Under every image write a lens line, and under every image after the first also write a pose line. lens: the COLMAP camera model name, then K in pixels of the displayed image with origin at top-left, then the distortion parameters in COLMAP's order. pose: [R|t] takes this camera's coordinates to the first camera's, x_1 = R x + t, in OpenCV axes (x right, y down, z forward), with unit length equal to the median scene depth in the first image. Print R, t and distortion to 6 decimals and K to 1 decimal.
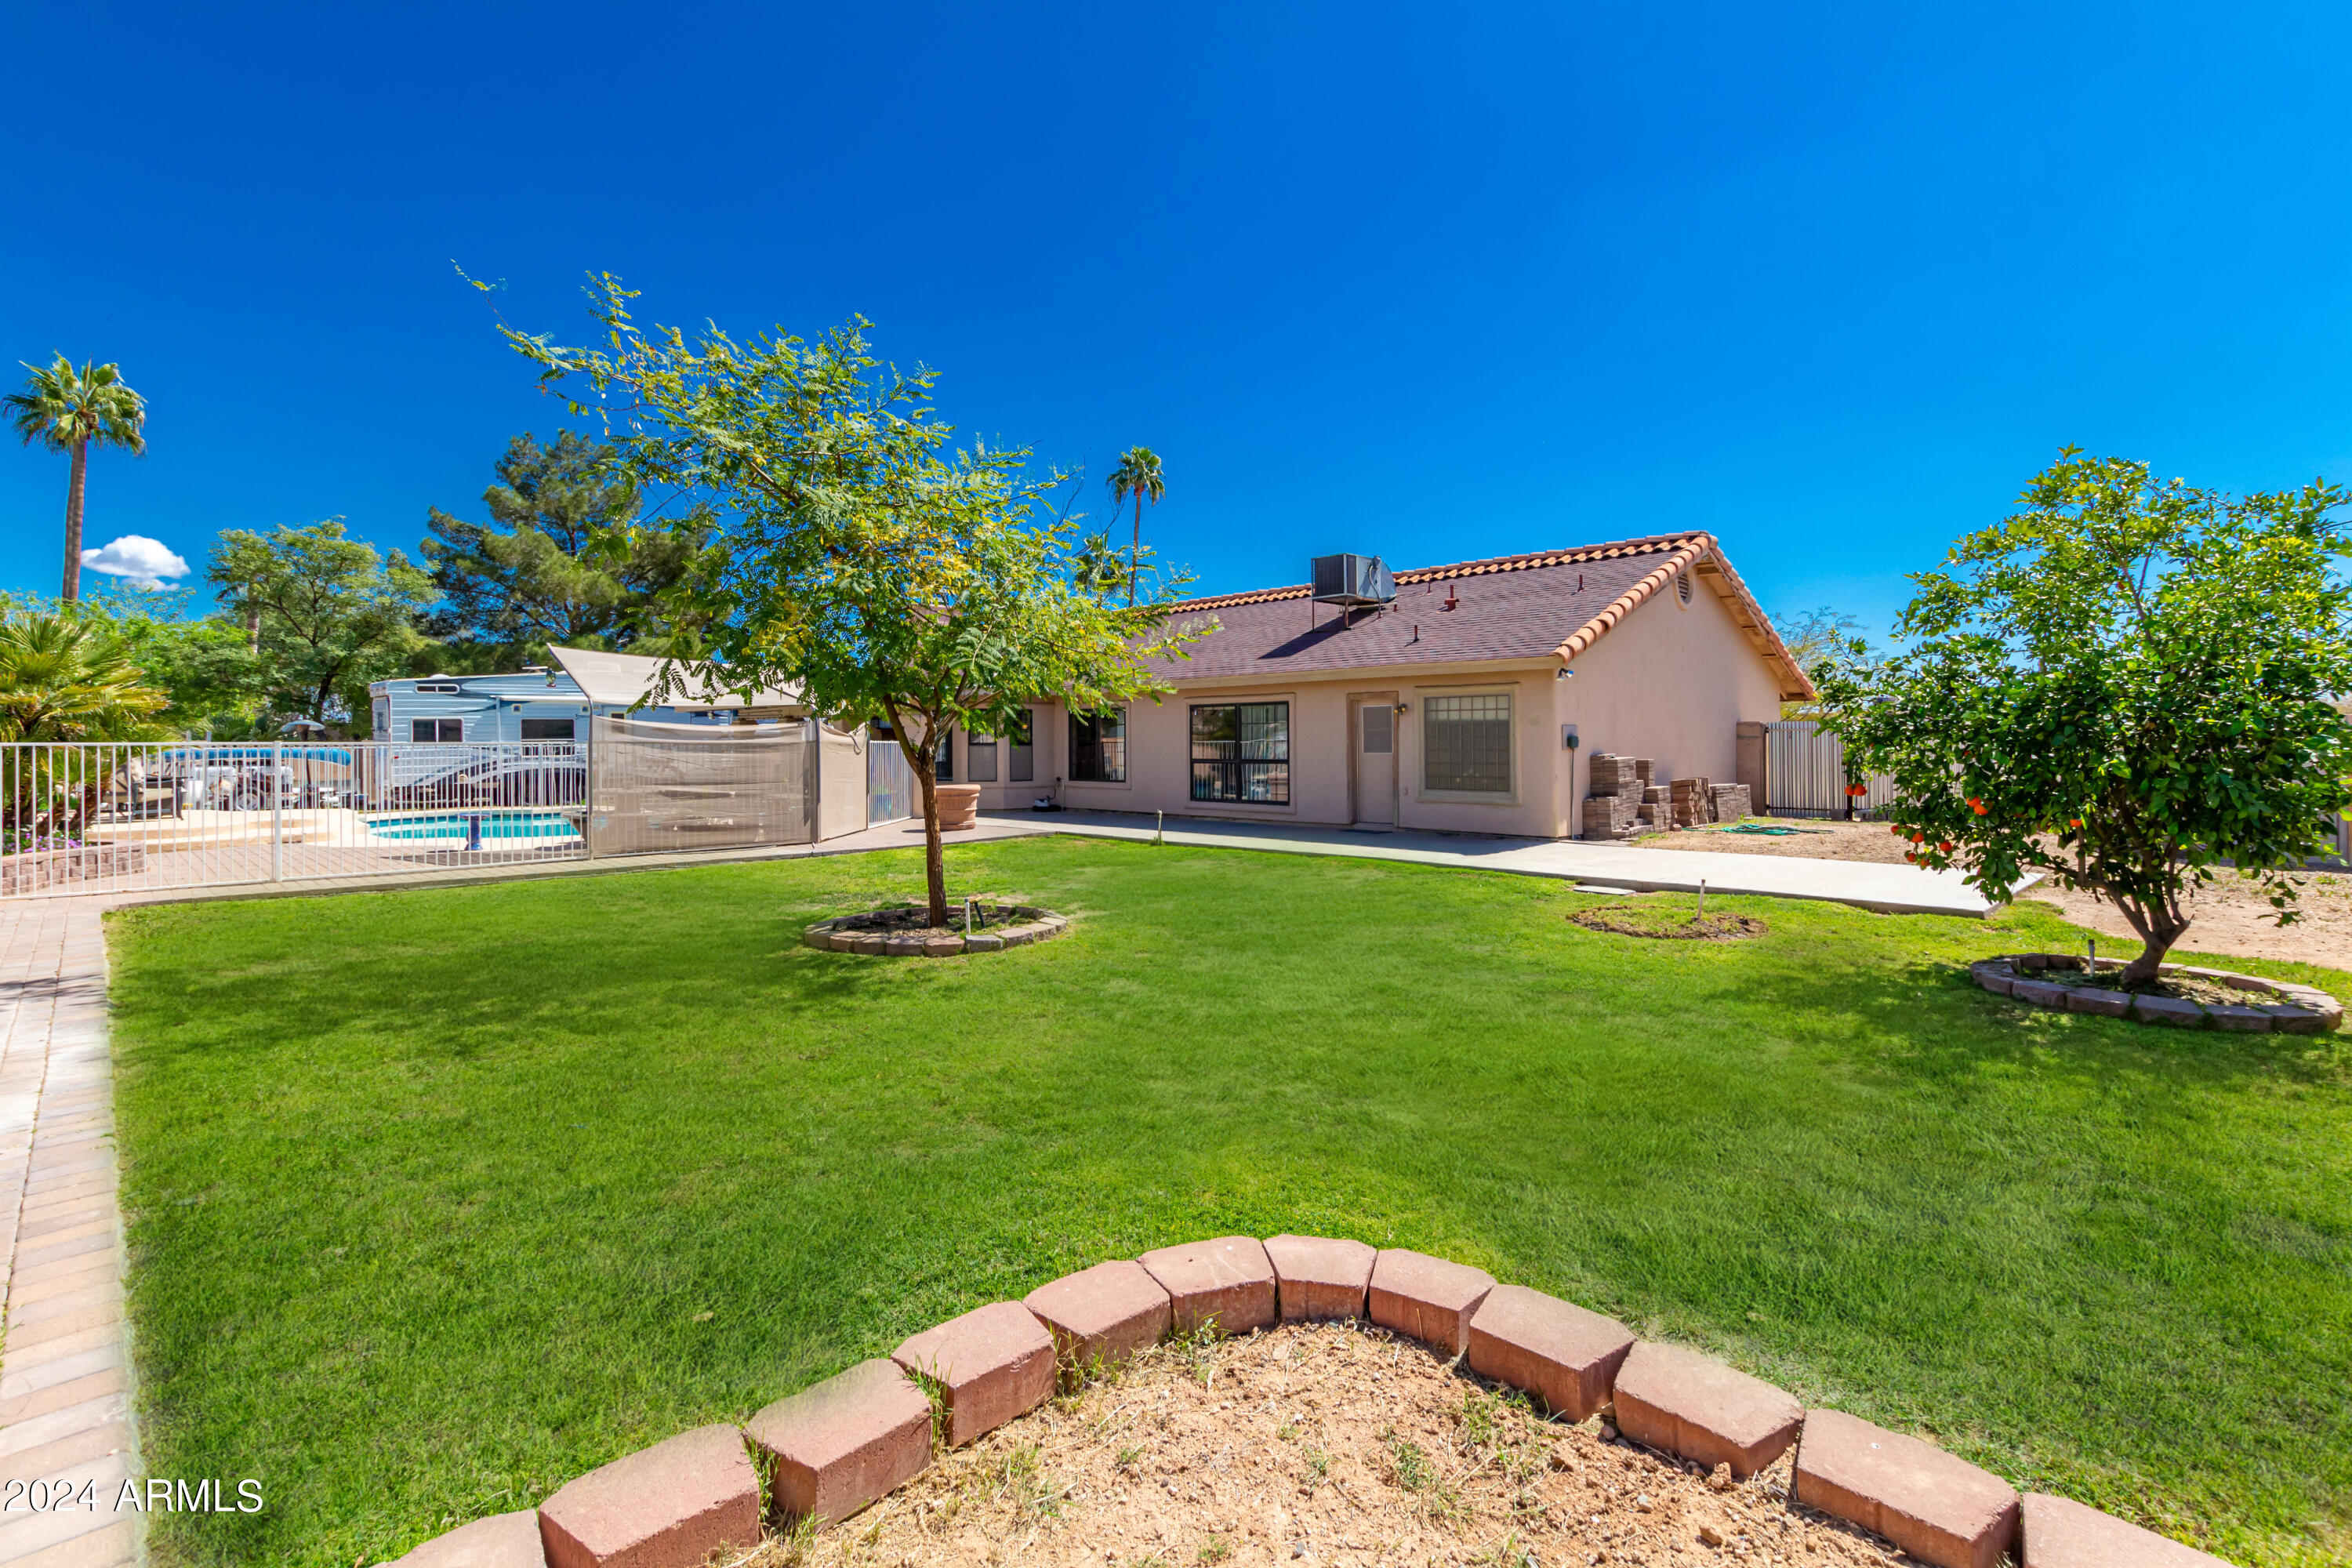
lens RADIAL K [[1071.3, 0, 1168.8], [0, 1071.3, 774.0], [0, 0, 1]] dist [-0.003001, -0.001383]
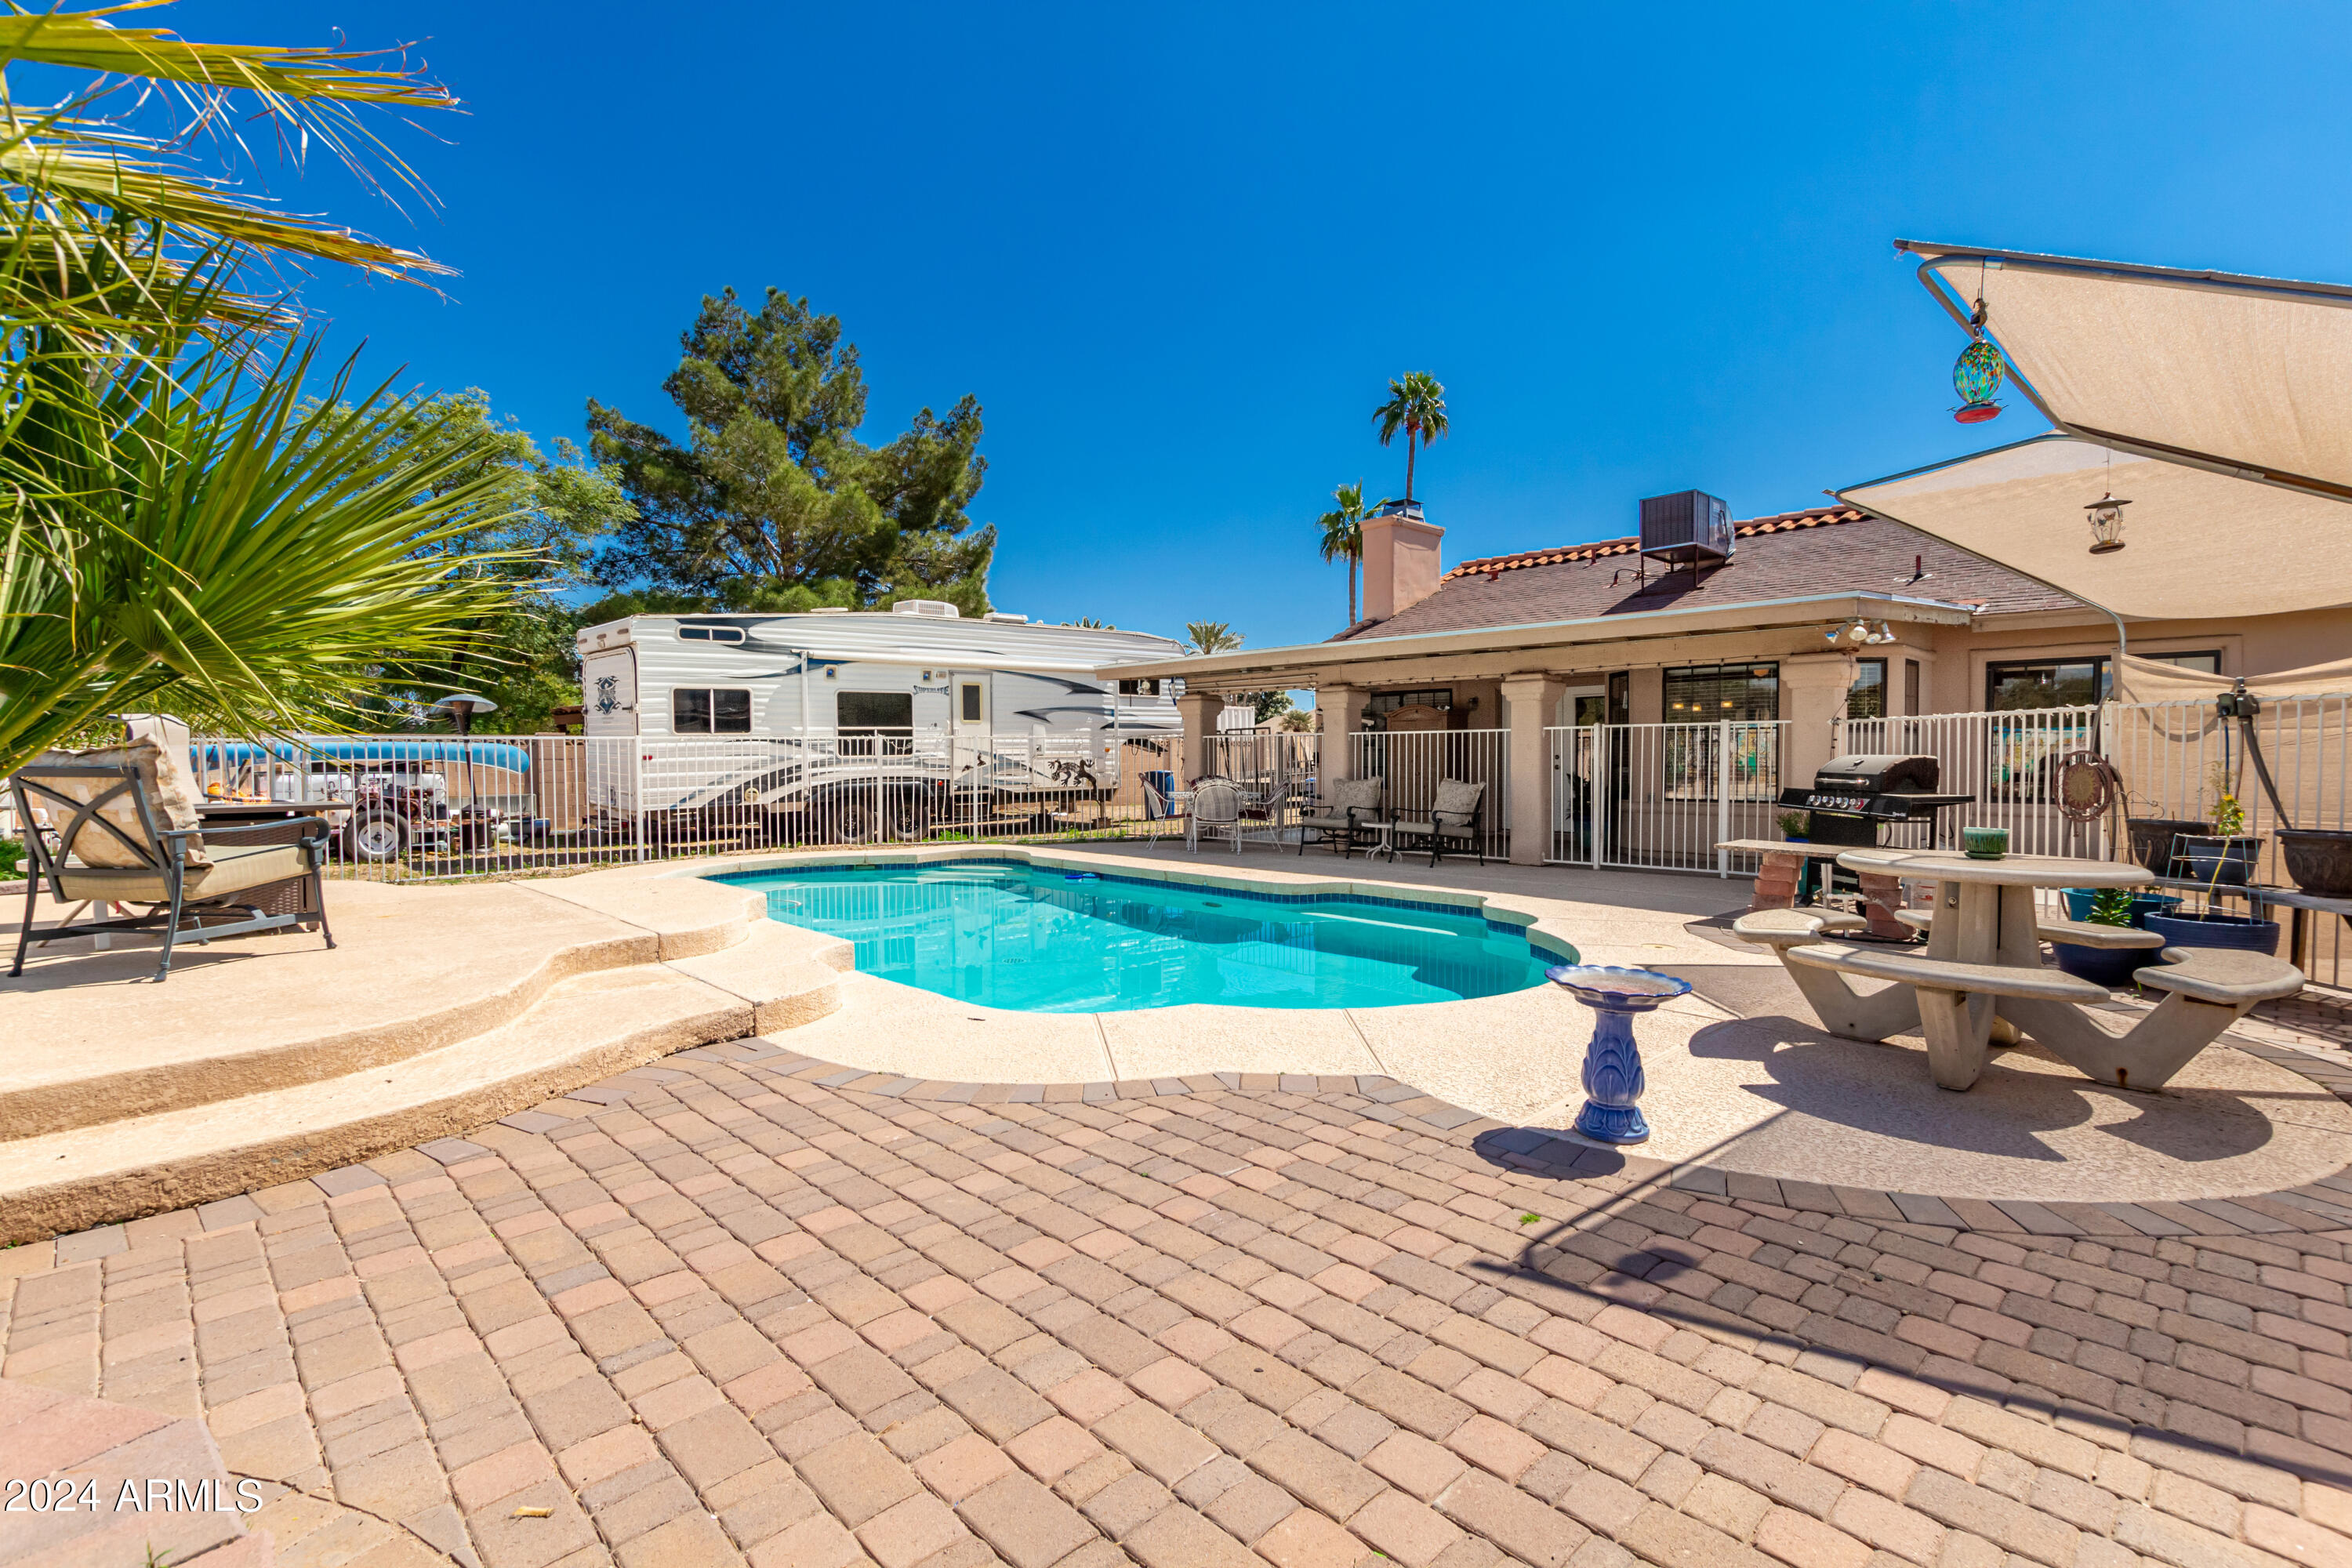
lens RADIAL K [[1071.3, 0, 1181.2], [0, 1071.3, 785.6], [0, 0, 1]] dist [-0.003001, -0.001383]
pose [[0.999873, -0.009336, -0.012933, -0.376289], [0.009468, 0.999903, 0.010167, -0.004273], [0.012837, -0.010289, 0.999865, 0.387747]]
